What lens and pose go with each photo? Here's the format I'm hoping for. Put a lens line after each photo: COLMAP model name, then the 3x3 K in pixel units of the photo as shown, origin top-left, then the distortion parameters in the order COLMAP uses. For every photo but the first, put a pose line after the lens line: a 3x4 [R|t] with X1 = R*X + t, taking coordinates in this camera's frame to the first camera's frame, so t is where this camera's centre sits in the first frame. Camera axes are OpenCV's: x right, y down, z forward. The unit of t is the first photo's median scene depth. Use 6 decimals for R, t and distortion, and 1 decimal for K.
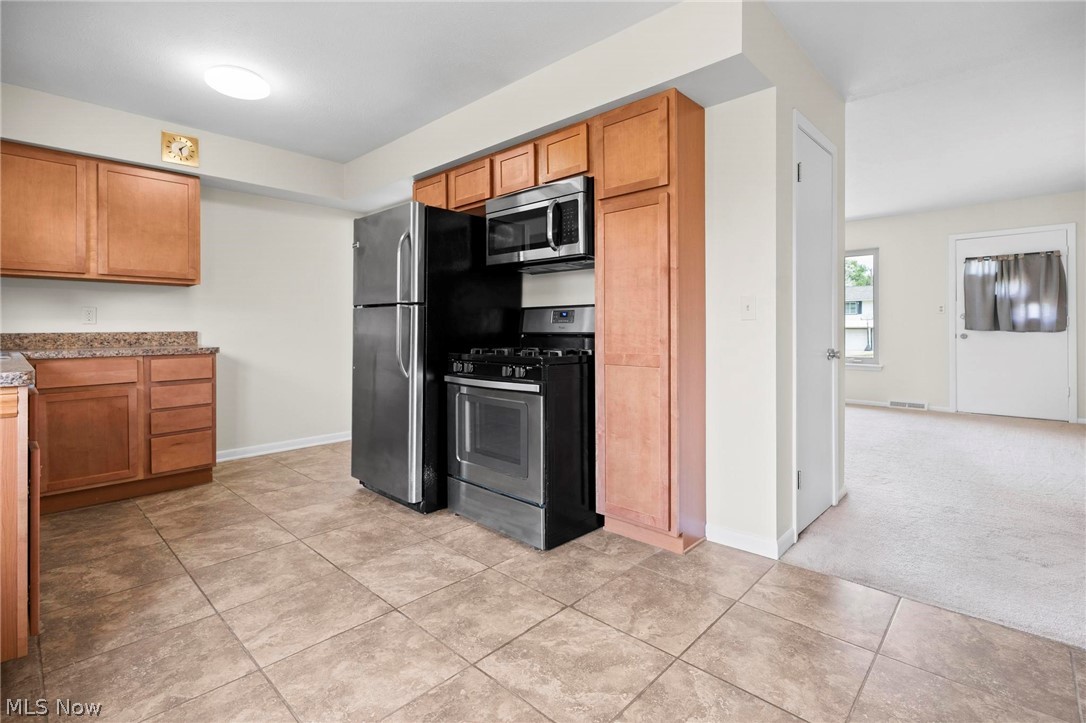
lens RADIAL K [[497.0, 0, 552.5], [0, 497.0, 332.6], [0, 0, 1]] dist [0.010926, -0.005409]
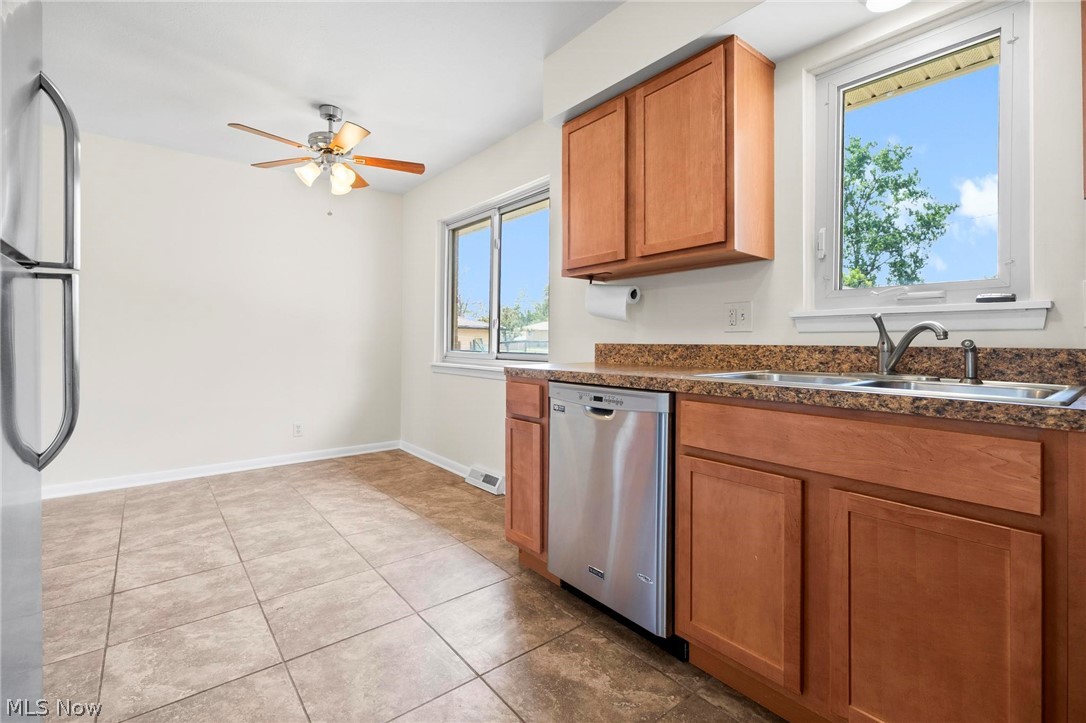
lens RADIAL K [[497.0, 0, 543.0], [0, 497.0, 338.9], [0, 0, 1]] dist [0.010926, -0.005409]
pose [[-0.988243, -0.002515, 0.152868, -0.796449], [-0.002442, 0.999997, 0.000664, -0.007654], [-0.152869, 0.000283, -0.988246, 1.453318]]
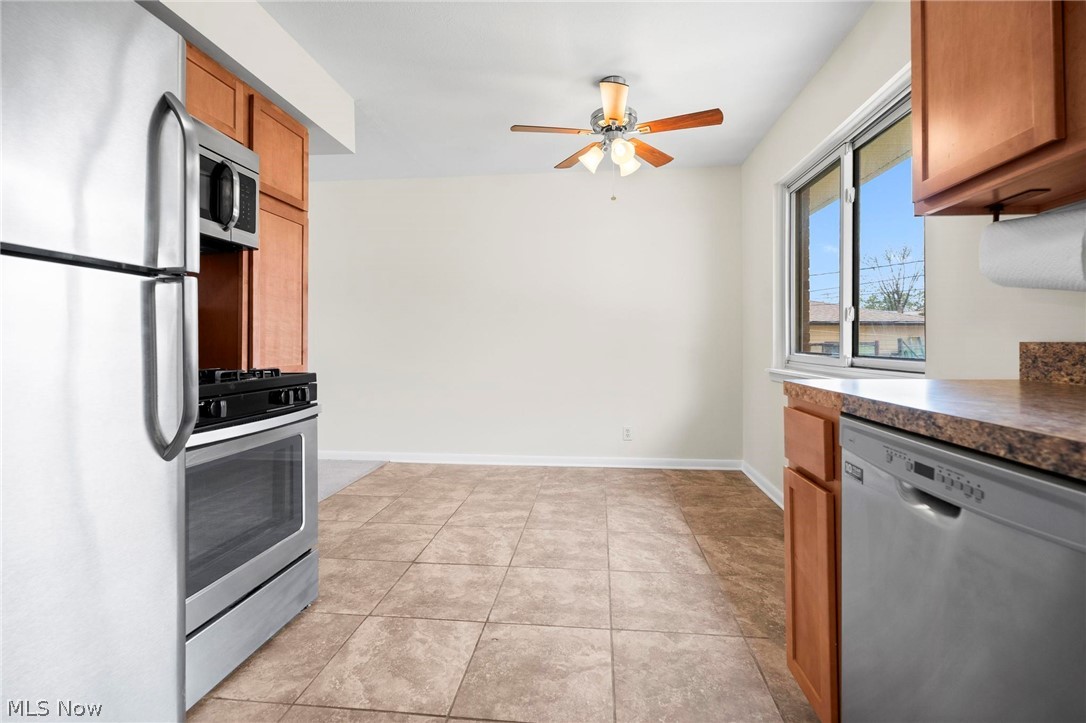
lens RADIAL K [[497.0, 0, 538.8], [0, 497.0, 336.9], [0, 0, 1]] dist [0.010926, -0.005409]
pose [[-0.581976, 0.010551, 0.813138, -0.878383], [0.007517, 0.999943, -0.007594, -0.002516], [-0.813172, 0.001693, -0.582022, 1.104331]]
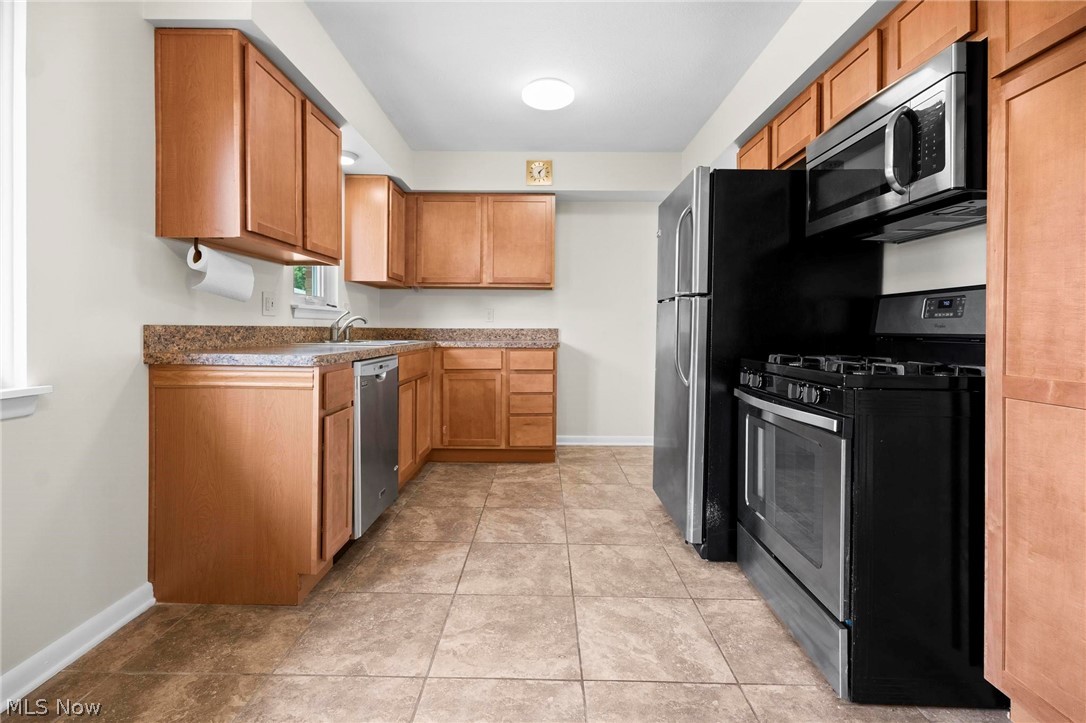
lens RADIAL K [[497.0, 0, 541.6], [0, 497.0, 328.2], [0, 0, 1]] dist [0.010926, -0.005409]
pose [[0.674613, 0.007455, -0.738134, 0.163011], [-0.014238, 0.999894, -0.002914, 0.001782], [0.738034, 0.012475, 0.674648, 0.307381]]
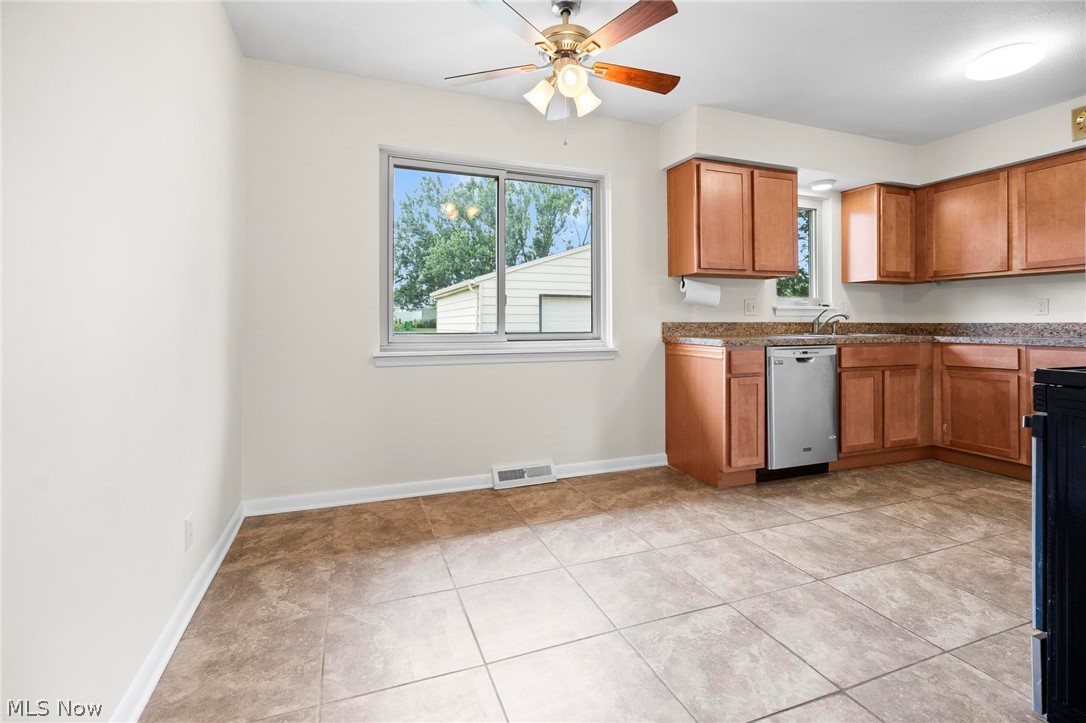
lens RADIAL K [[497.0, 0, 548.3], [0, 497.0, 322.2], [0, 0, 1]] dist [0.010926, -0.005409]
pose [[-0.436748, 0.001452, -0.899583, 0.671033], [-0.003677, 0.999987, 0.003399, -0.001407], [0.899576, 0.004792, -0.436737, 0.698014]]
